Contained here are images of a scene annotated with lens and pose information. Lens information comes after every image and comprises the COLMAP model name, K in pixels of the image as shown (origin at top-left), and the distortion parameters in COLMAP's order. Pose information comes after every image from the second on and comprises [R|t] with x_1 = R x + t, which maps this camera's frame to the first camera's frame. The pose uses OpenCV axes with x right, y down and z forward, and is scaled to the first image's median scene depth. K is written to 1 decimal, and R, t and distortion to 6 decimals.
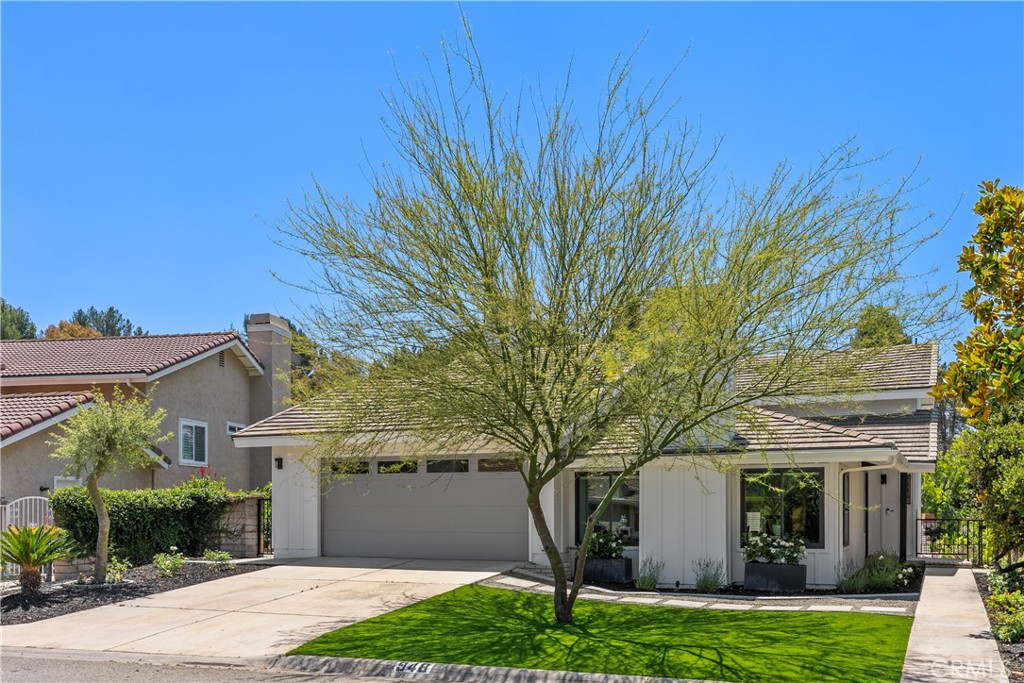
lens RADIAL K [[961.2, 0, 512.0], [0, 961.2, 341.5], [0, 0, 1]] dist [0.004013, -0.001909]
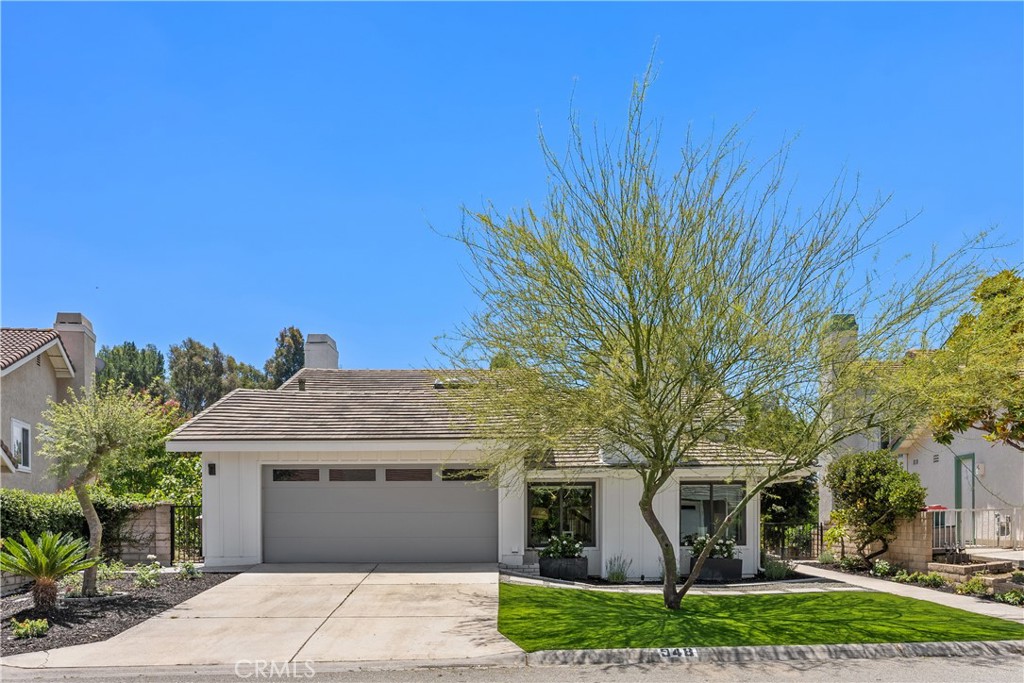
lens RADIAL K [[848.8, 0, 515.5], [0, 848.8, 360.9], [0, 0, 1]] dist [-0.017427, -0.003364]
pose [[0.909953, 0.072708, 0.408289, -0.422743], [-0.066266, 0.997353, -0.029921, 0.029982], [-0.409384, 0.000171, 0.912362, 0.121037]]
